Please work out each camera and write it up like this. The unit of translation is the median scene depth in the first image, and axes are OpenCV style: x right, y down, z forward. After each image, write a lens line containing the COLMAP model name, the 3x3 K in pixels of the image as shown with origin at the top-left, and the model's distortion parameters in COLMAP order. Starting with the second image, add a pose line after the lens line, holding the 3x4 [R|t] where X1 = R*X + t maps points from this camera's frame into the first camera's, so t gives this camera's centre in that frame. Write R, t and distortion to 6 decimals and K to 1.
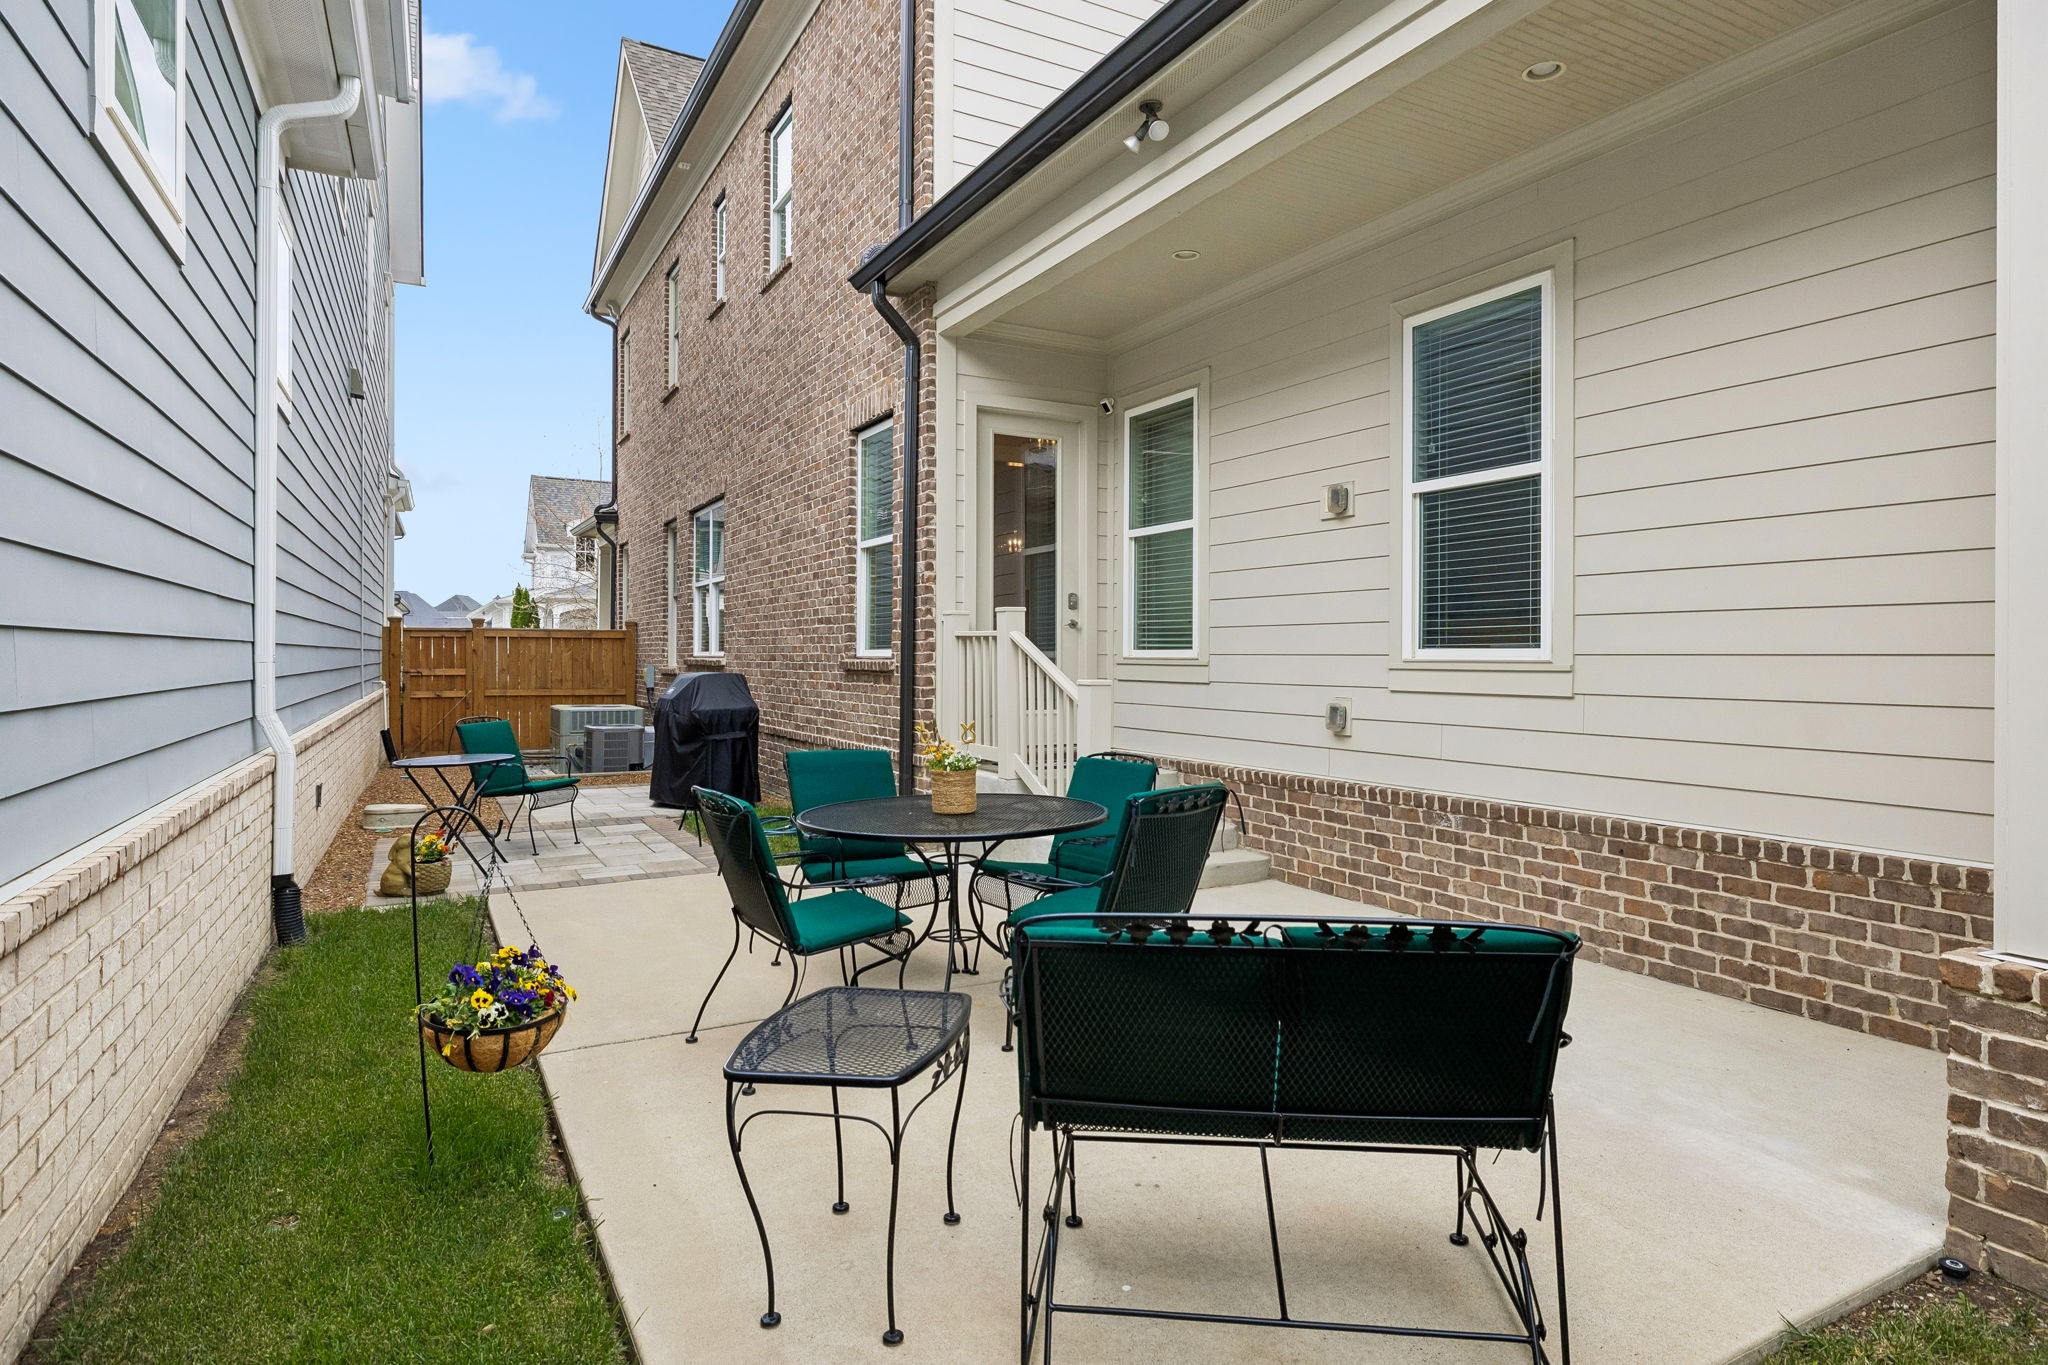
lens RADIAL K [[1126.6, 0, 1051.5], [0, 1126.6, 672.4], [0, 0, 1]] dist [-0.006555, -0.001122]
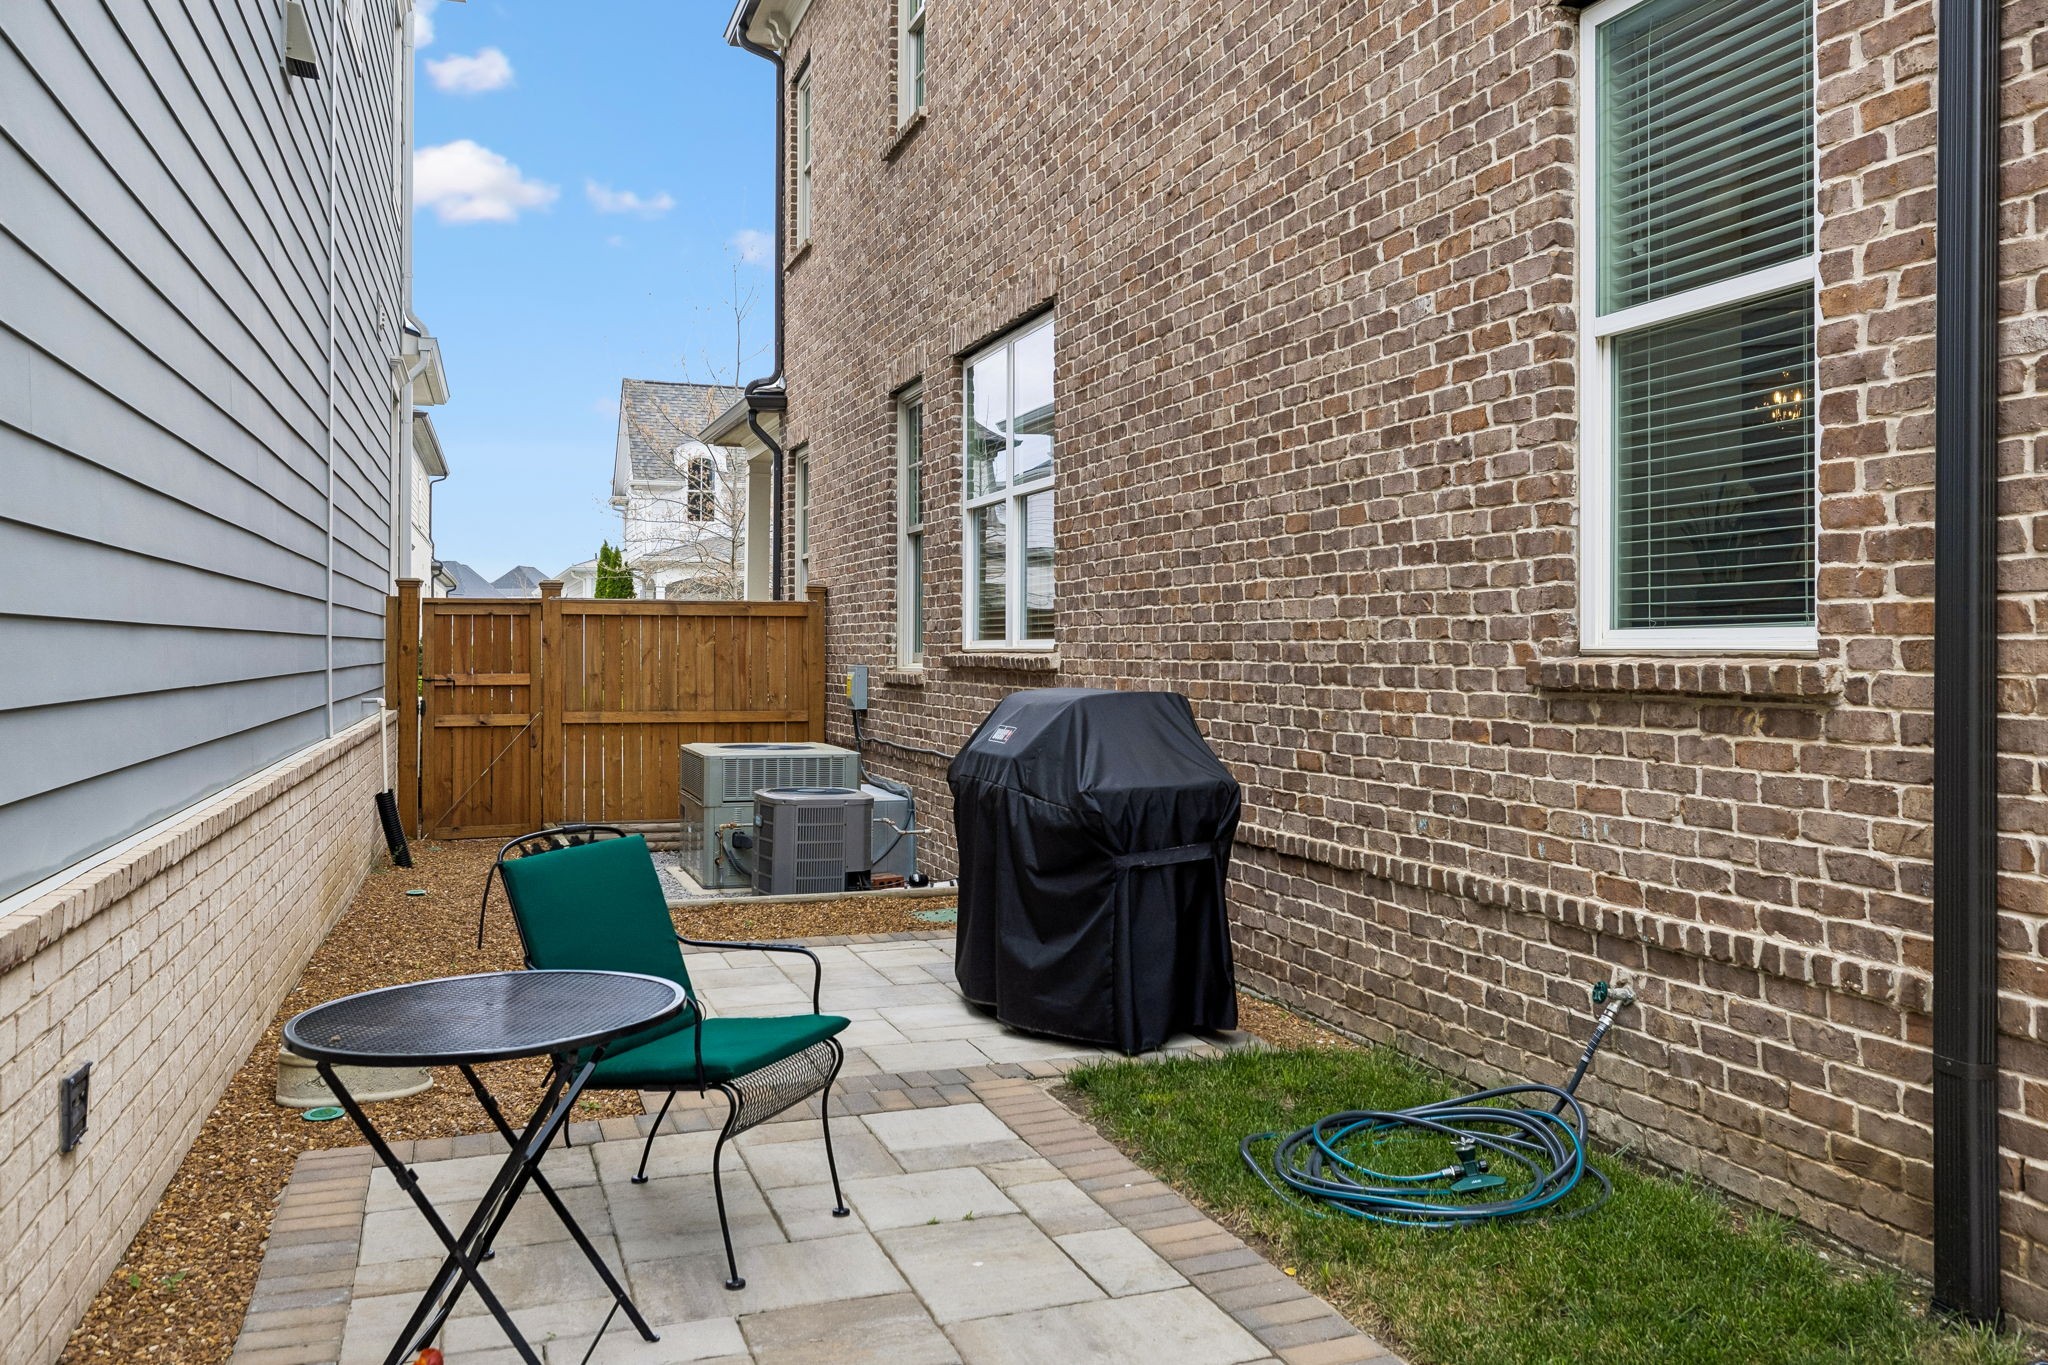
lens RADIAL K [[1508.4, 0, 1018.4], [0, 1508.4, 658.2], [0, 0, 1]] dist [0.002076, 0.000455]
pose [[0.986001, -0.001039, -0.166739, -0.179799], [-0.000351, 0.999965, -0.008310, -0.004987], [0.166741, 0.008252, 0.985966, 0.345795]]
